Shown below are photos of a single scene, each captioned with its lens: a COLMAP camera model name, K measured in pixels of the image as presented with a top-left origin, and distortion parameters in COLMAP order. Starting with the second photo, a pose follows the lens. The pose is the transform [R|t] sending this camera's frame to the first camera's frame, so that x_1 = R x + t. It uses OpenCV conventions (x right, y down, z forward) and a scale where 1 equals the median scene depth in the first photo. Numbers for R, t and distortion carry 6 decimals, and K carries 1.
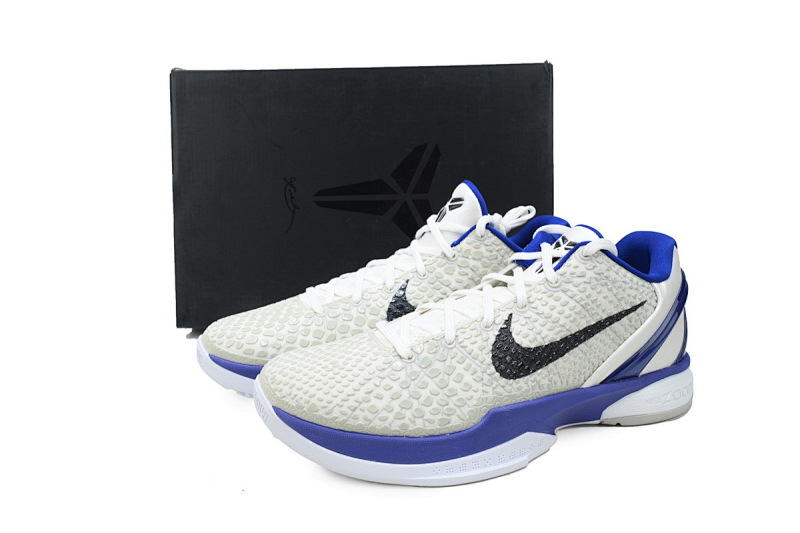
lens RADIAL K [[621.5, 0, 401.0], [0, 621.5, 268.7], [0, 0, 1]] dist [-0.012639, -0.003244]
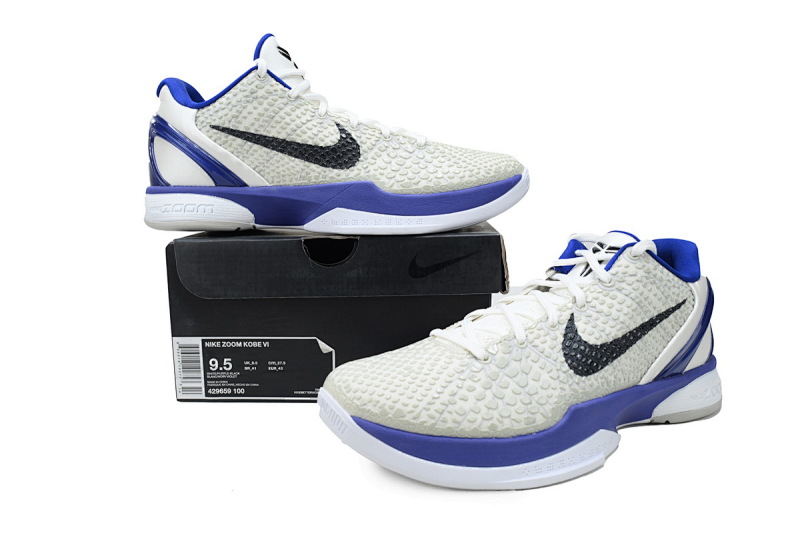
lens RADIAL K [[621.5, 0, 396.1], [0, 621.5, 263.3], [0, 0, 1]] dist [-0.012639, -0.003244]
pose [[0.988285, -0.020486, 0.151239, -0.263593], [0.035492, 0.994632, -0.097196, 0.081077], [-0.148436, 0.101425, 0.983707, 0.038324]]
